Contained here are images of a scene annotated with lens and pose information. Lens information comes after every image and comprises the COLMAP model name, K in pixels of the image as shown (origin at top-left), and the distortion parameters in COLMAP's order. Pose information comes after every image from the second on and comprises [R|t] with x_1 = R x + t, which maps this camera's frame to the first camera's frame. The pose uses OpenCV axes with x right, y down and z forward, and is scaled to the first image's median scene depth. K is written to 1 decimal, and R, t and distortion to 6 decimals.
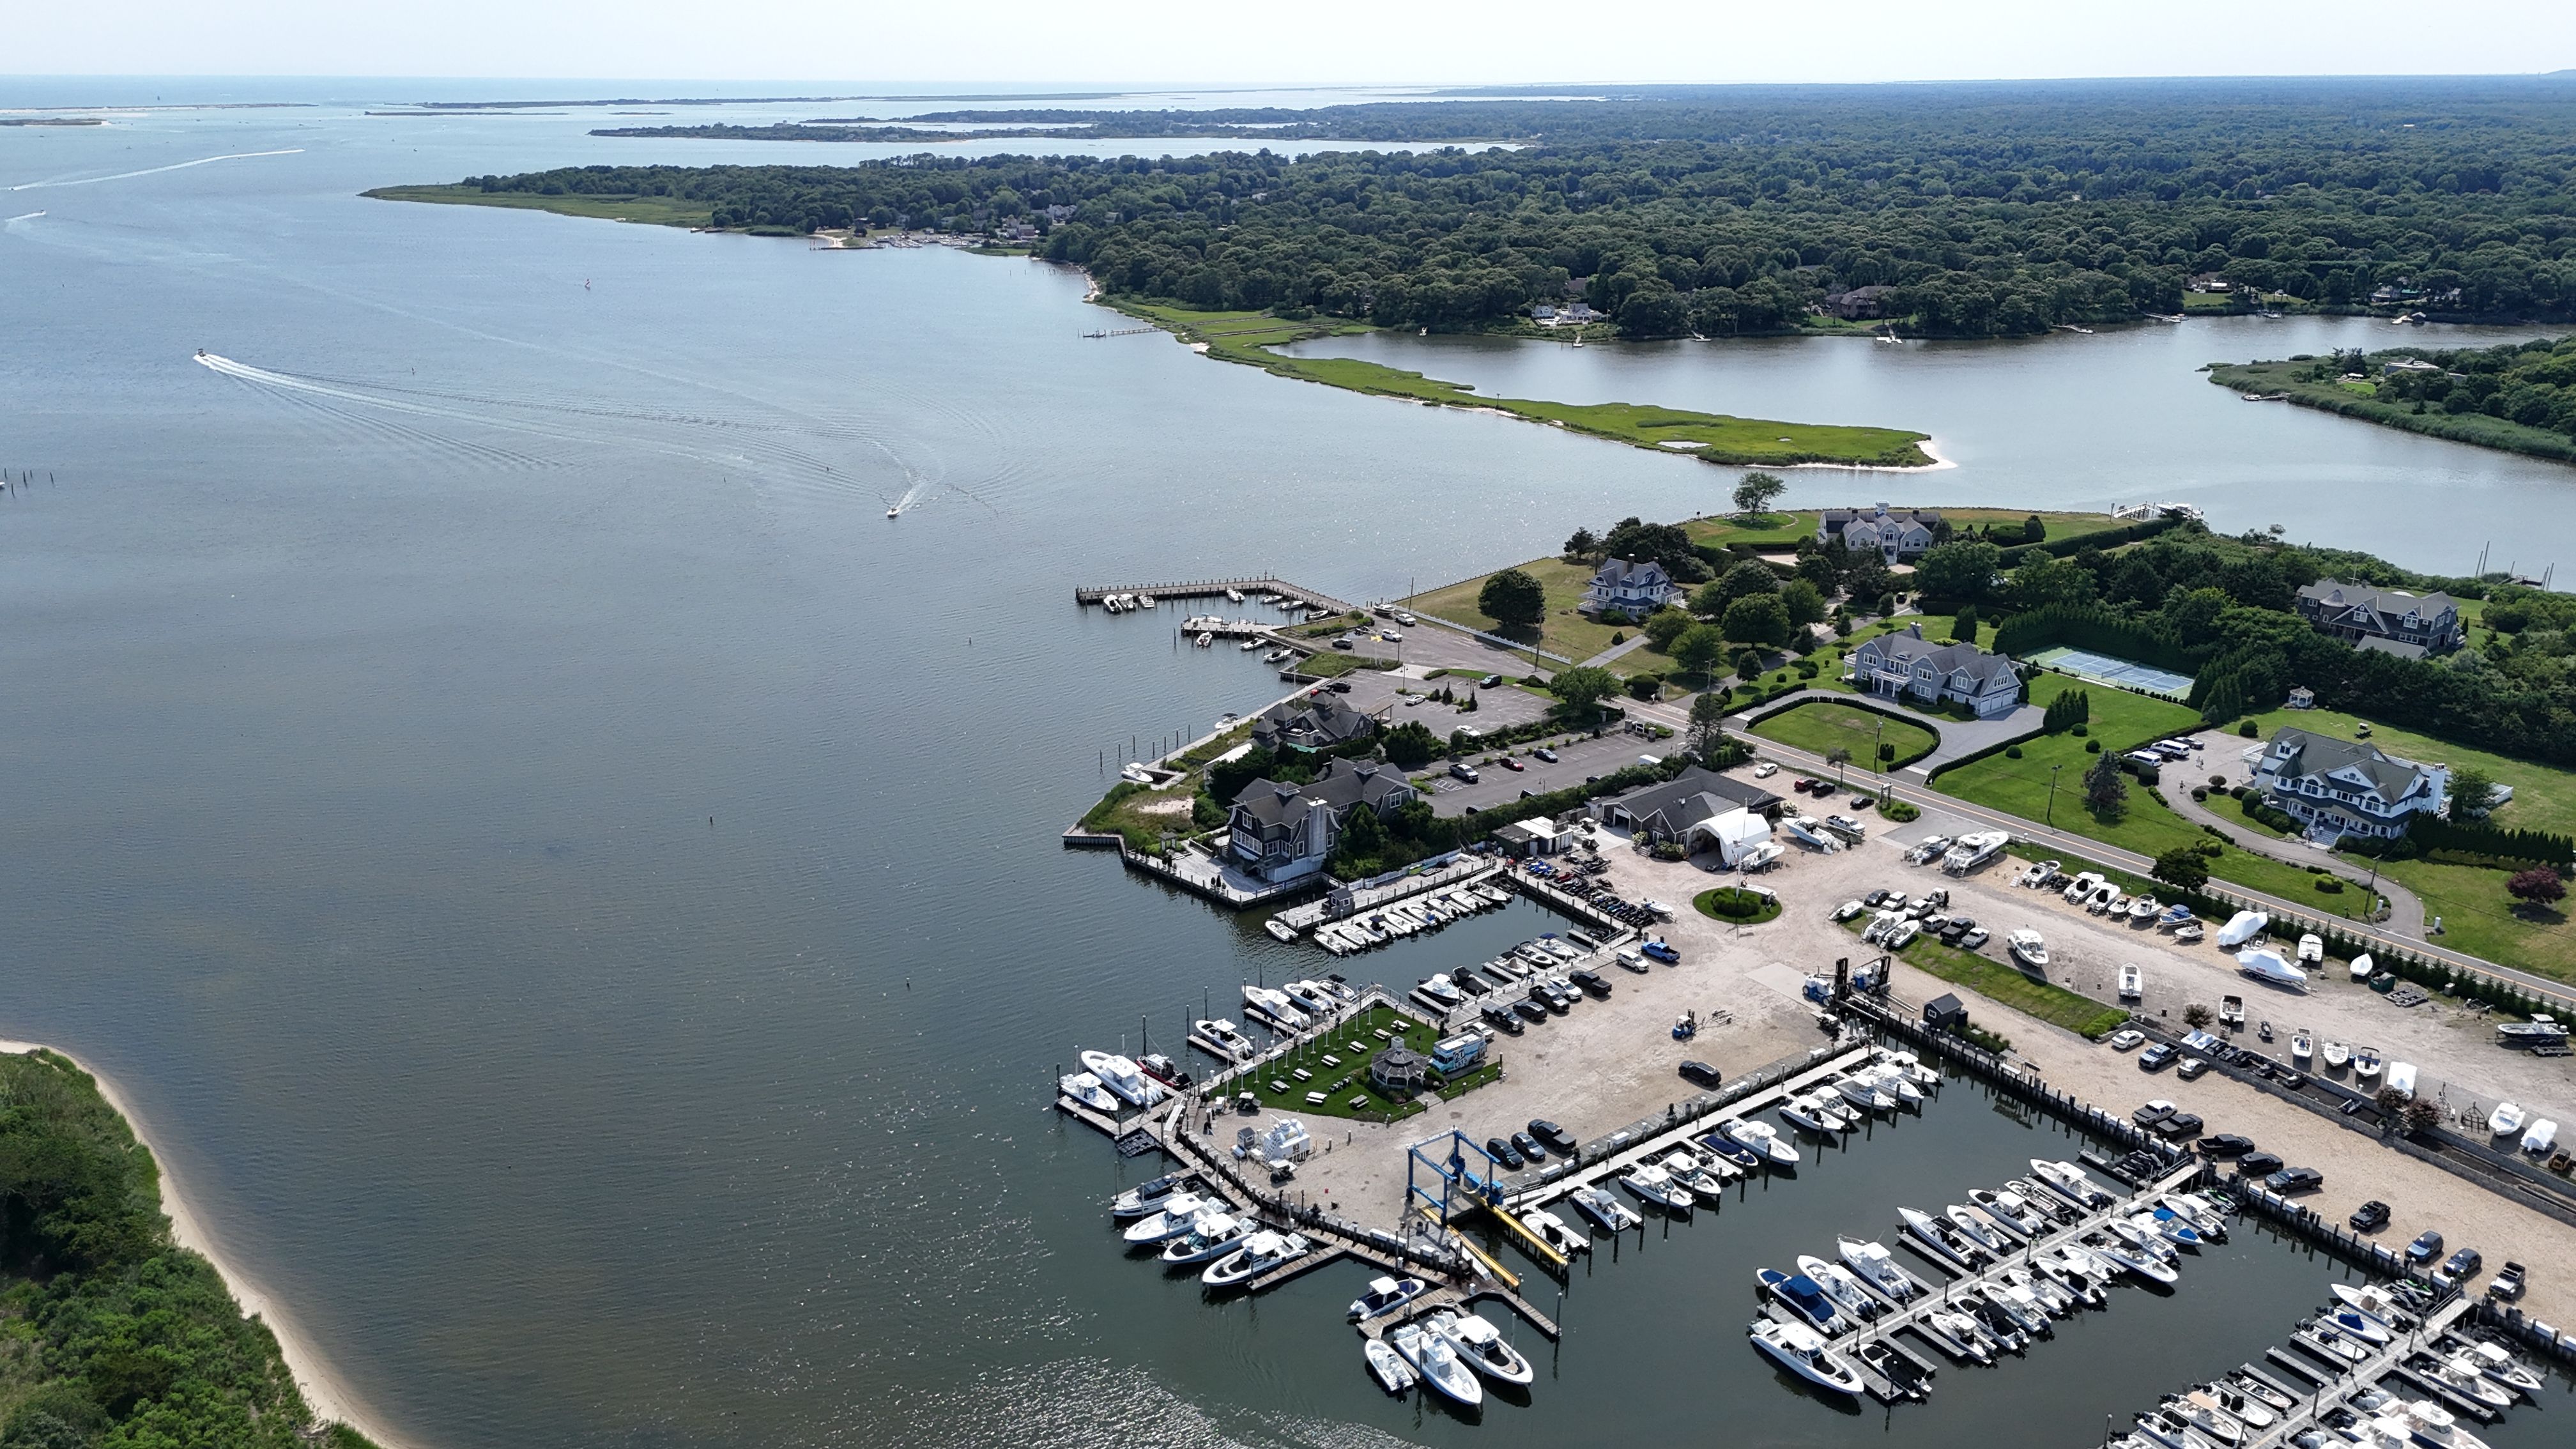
lens RADIAL K [[1893.3, 0, 1277.6], [0, 1893.3, 728.9], [0, 0, 1]] dist [0.067680, -0.059478]
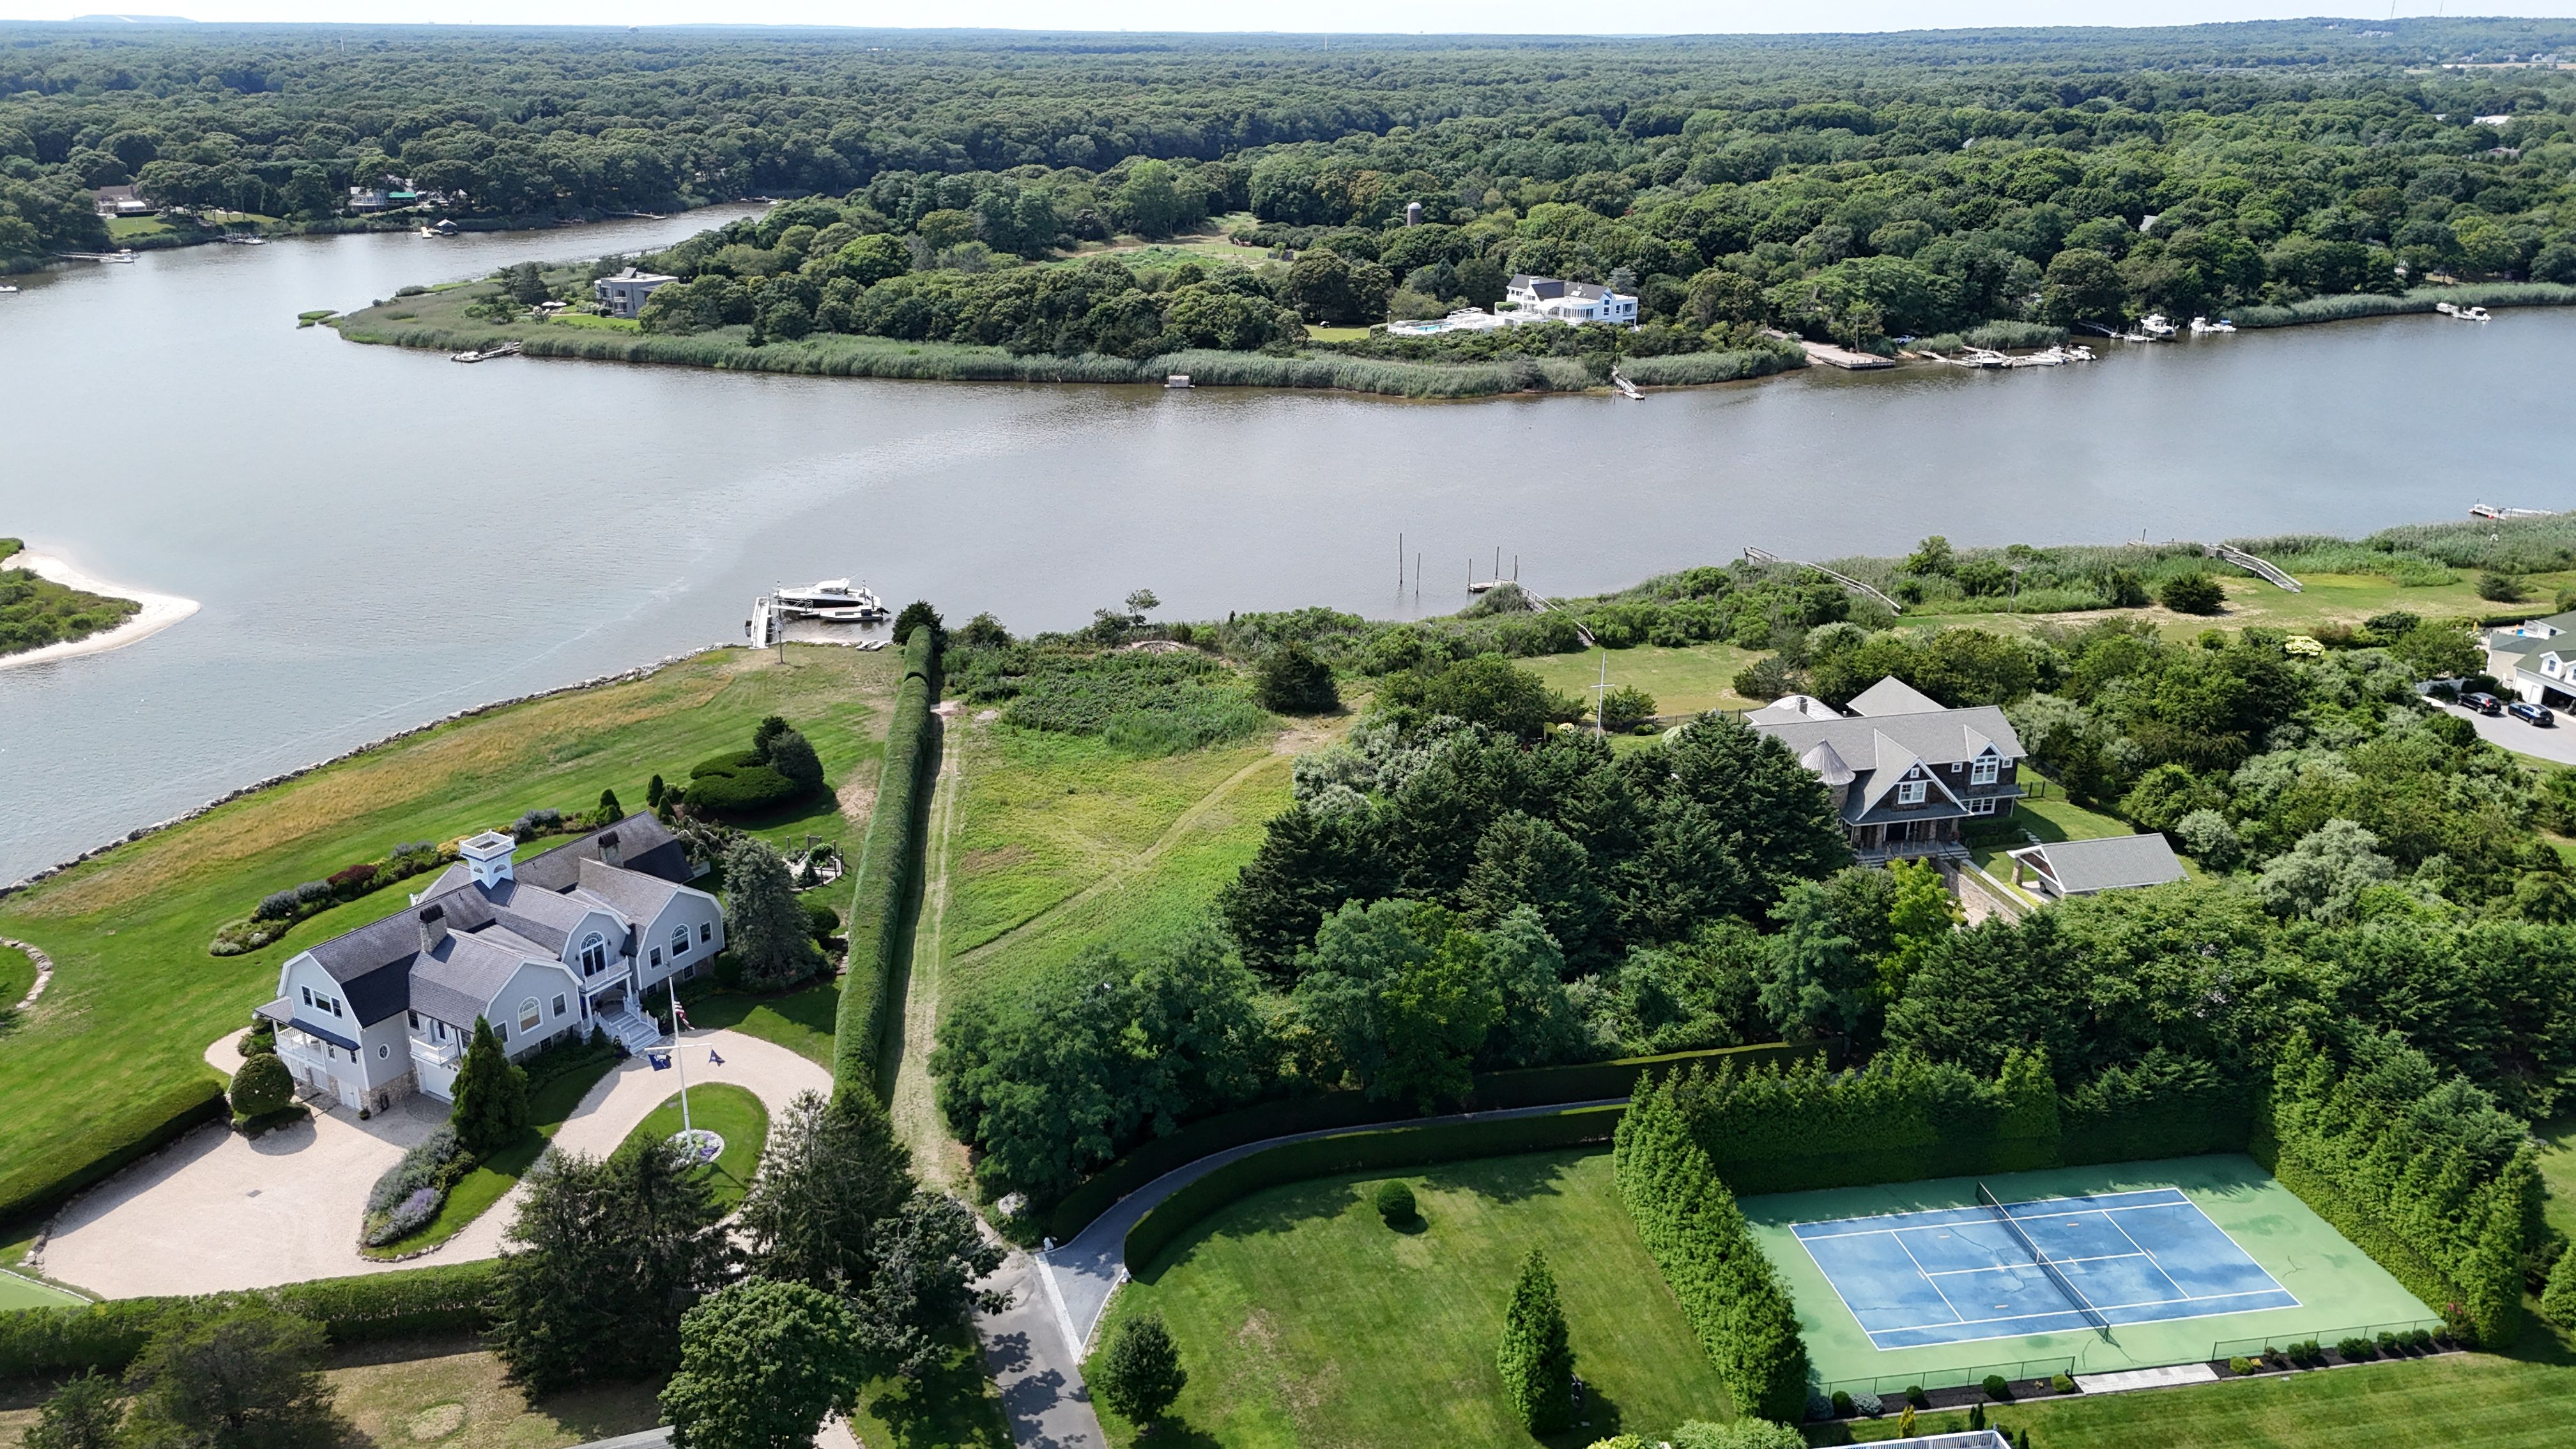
lens RADIAL K [[1893.3, 0, 1288.0], [0, 1893.3, 742.0], [0, 0, 1]] dist [0.067680, -0.059478]
pose [[0.455576, -0.308254, 0.835123, 0.097133], [0.284549, 0.939341, 0.191495, -0.107886], [-0.843494, 0.150393, 0.515655, 0.527346]]
